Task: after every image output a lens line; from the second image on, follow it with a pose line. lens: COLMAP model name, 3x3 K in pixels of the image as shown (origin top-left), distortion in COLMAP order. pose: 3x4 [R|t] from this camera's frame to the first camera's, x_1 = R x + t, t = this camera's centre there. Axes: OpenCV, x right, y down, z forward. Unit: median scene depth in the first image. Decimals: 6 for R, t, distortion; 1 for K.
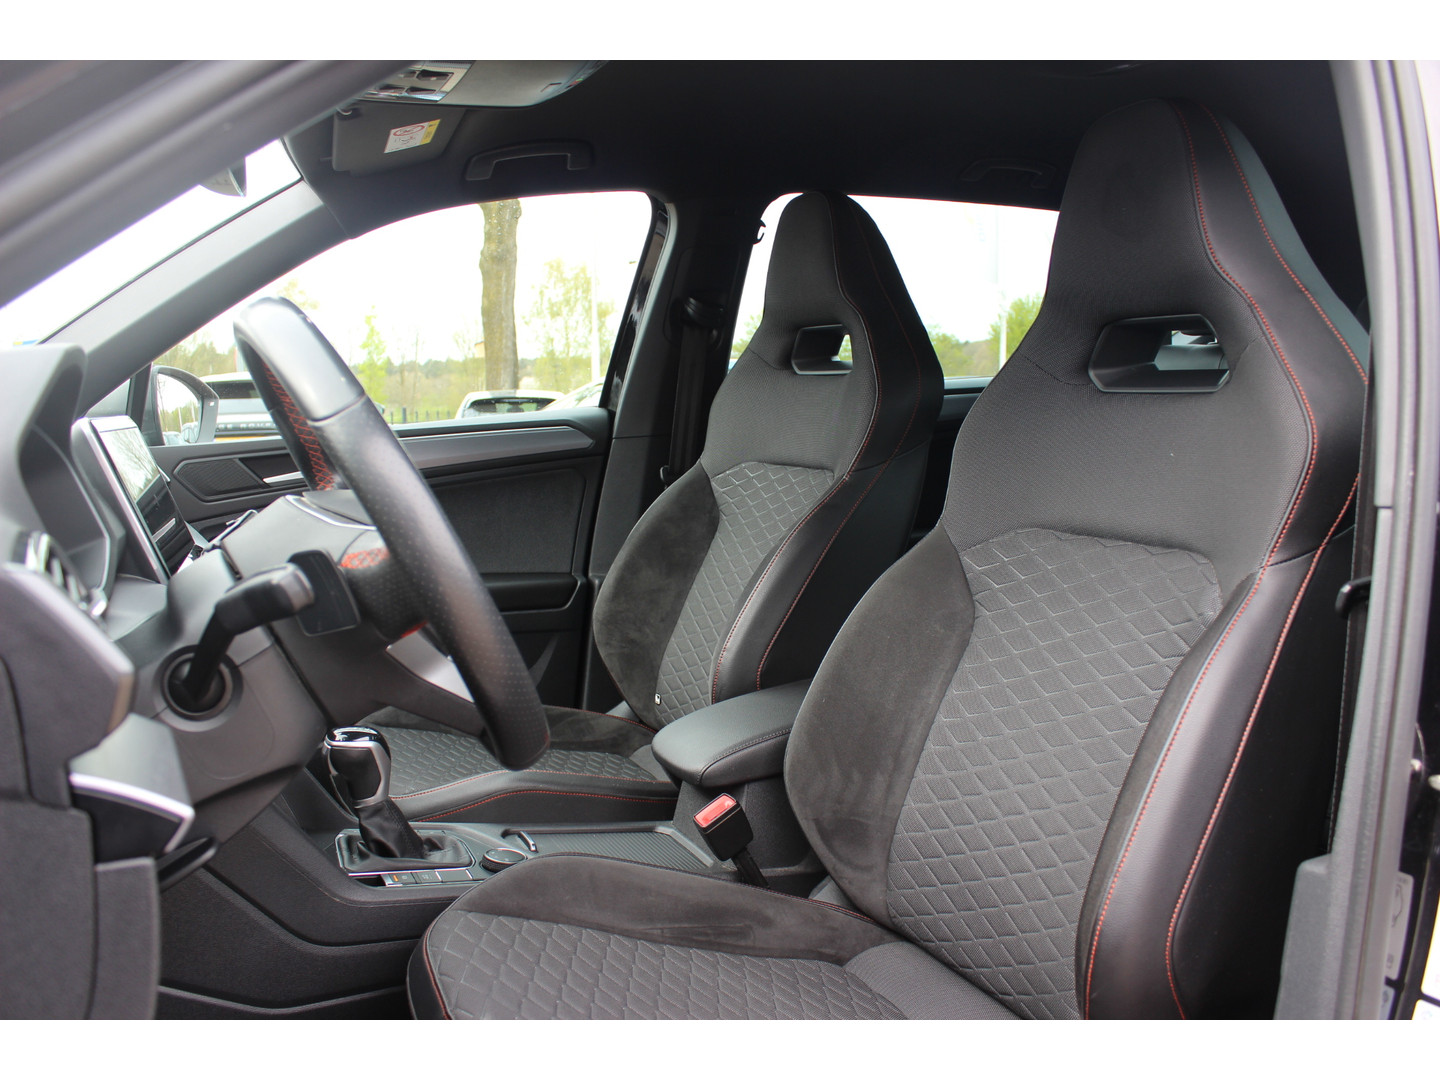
lens RADIAL K [[1200.1, 0, 726.3], [0, 1200.1, 556.1], [0, 0, 1]] dist [-0.180624, 0.166239]
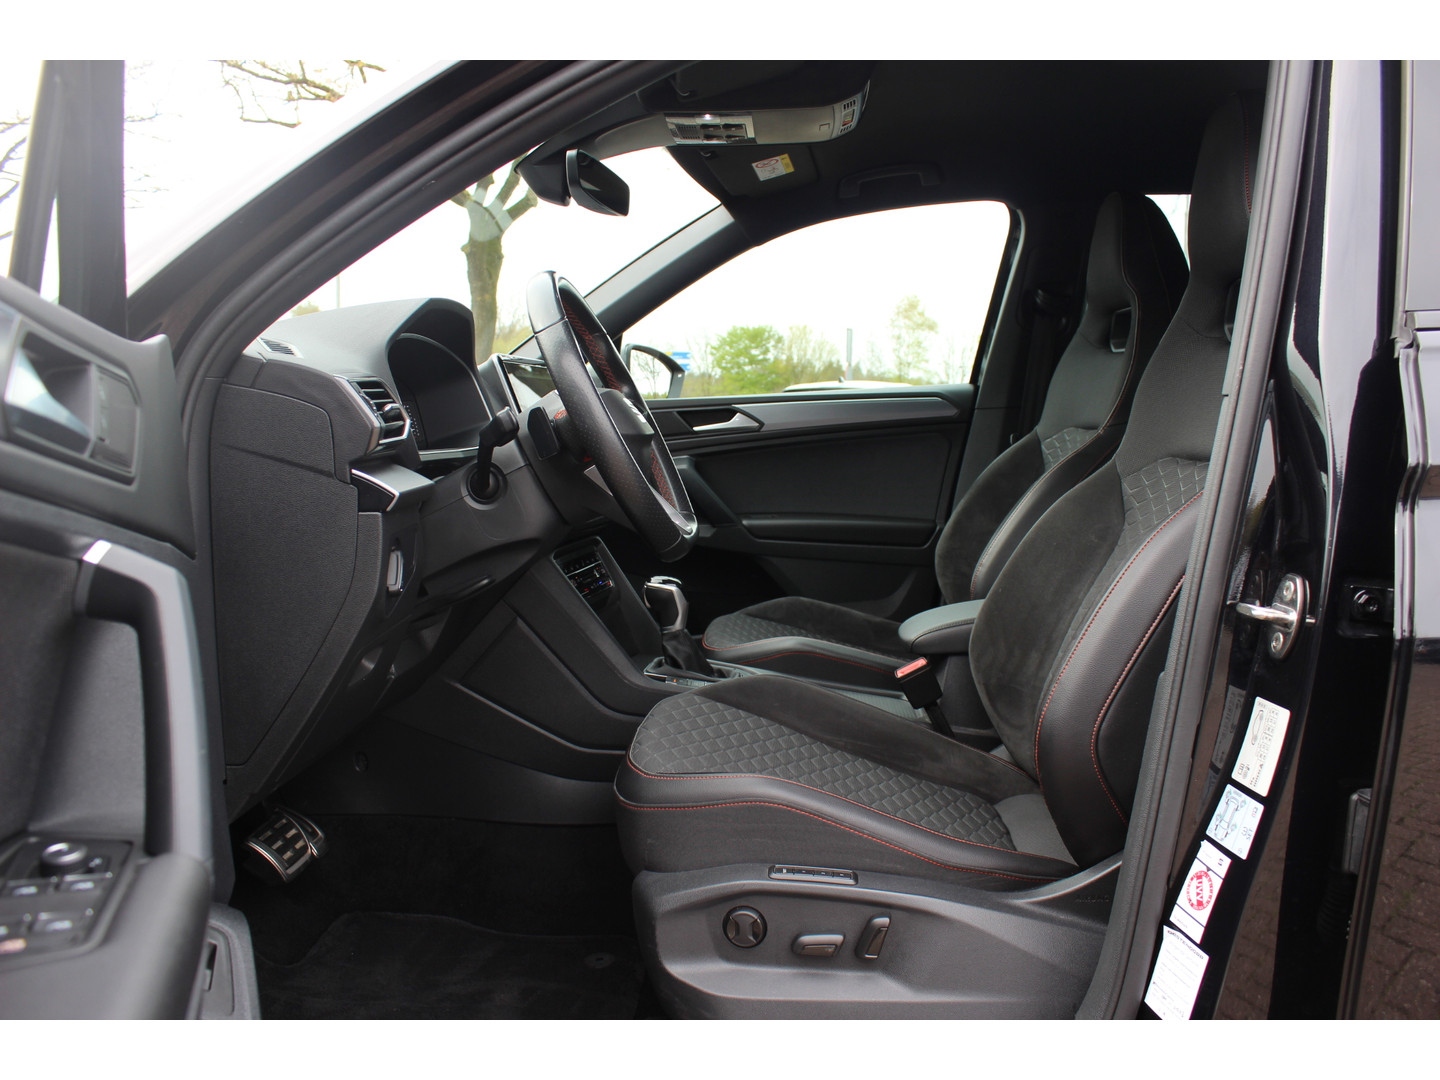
lens RADIAL K [[1200.1, 0, 726.3], [0, 1200.1, 556.1], [0, 0, 1]] dist [-0.180624, 0.166239]
pose [[0.873623, 0.071200, -0.481366, 0.434551], [-0.081066, 0.996709, 0.000301, 0.108880], [0.479803, 0.038759, 0.876520, -0.243457]]
